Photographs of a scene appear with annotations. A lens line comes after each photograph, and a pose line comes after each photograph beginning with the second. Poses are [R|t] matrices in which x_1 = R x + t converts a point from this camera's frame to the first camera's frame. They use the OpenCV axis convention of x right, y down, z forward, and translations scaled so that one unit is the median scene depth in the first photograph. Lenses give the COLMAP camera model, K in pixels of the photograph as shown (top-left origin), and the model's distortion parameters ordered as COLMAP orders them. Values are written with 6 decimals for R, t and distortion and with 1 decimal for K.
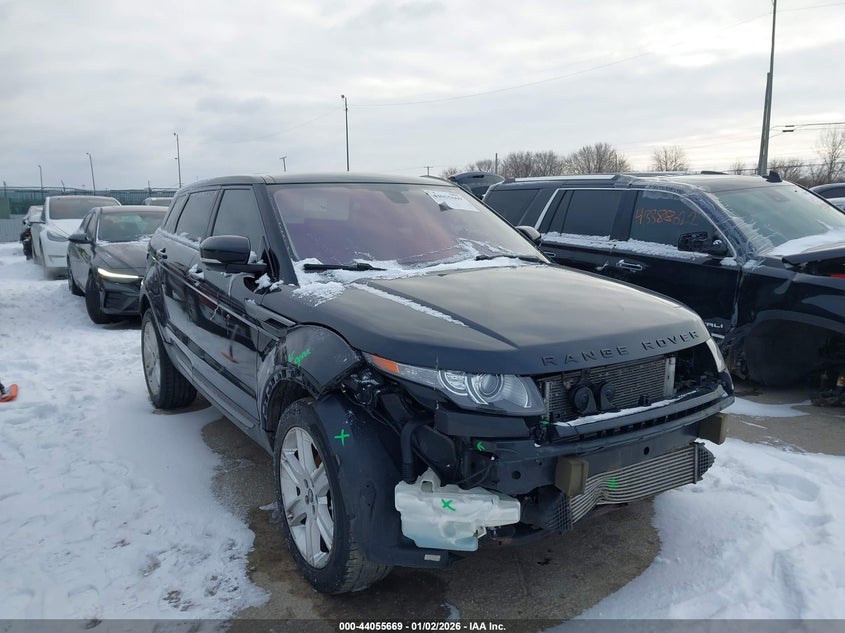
lens RADIAL K [[663.5, 0, 423.6], [0, 663.5, 316.2], [0, 0, 1]] dist [0.033576, -0.003864]
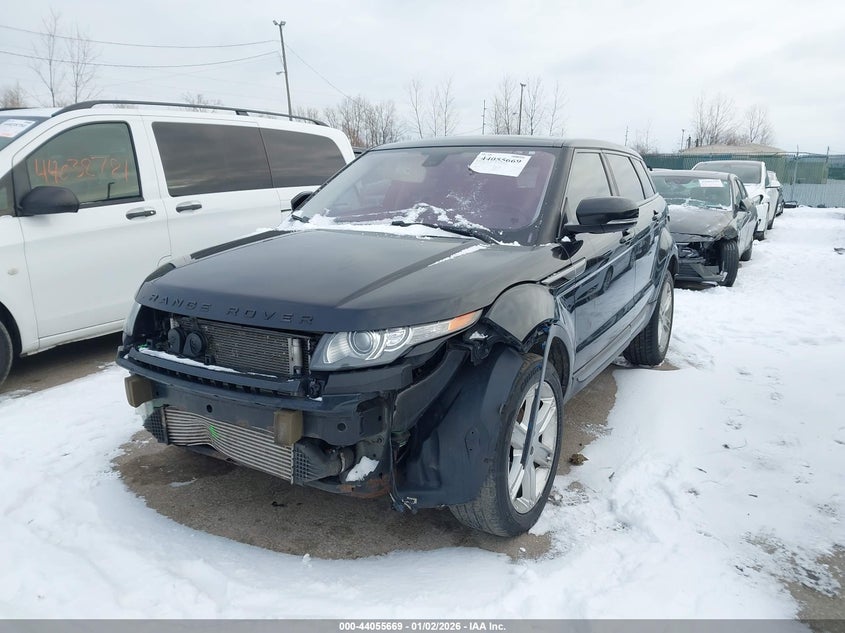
lens RADIAL K [[663.5, 0, 426.0], [0, 663.5, 318.2], [0, 0, 1]] dist [0.033576, -0.003864]
pose [[0.446150, 0.203473, -0.871521, 1.353433], [-0.160719, 0.976197, 0.145635, -0.139152], [0.880408, 0.075095, 0.468233, 0.799030]]
